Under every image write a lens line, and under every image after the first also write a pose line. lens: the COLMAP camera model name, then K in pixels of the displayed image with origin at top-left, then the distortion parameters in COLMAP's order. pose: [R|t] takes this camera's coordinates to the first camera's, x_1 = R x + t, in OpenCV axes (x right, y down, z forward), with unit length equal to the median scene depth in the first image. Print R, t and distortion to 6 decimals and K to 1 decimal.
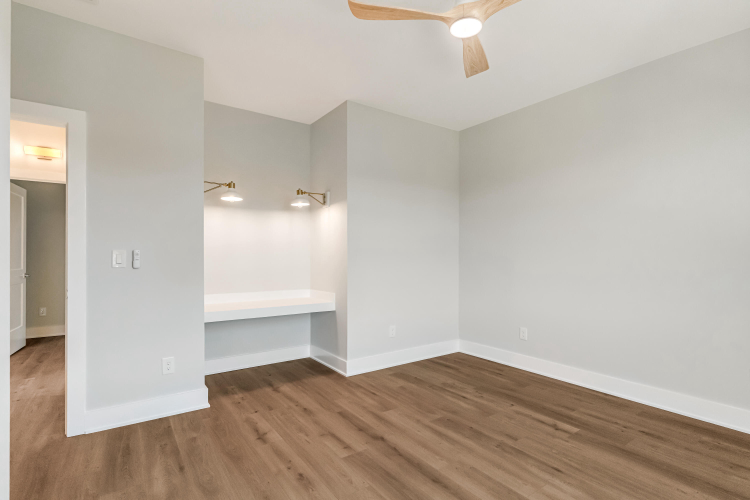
lens RADIAL K [[366.3, 0, 379.1], [0, 366.3, 252.8], [0, 0, 1]] dist [0.005585, 0.000548]
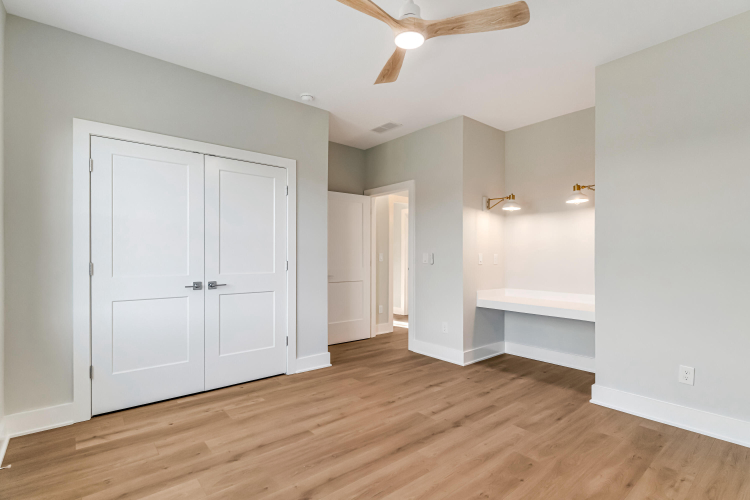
lens RADIAL K [[366.3, 0, 376.1], [0, 366.3, 250.2], [0, 0, 1]] dist [0.005585, 0.000548]
pose [[0.073546, -0.017866, -0.997132, 0.865616], [0.002513, 0.999840, -0.017729, 0.008912], [0.997289, -0.001202, 0.073579, 0.554461]]
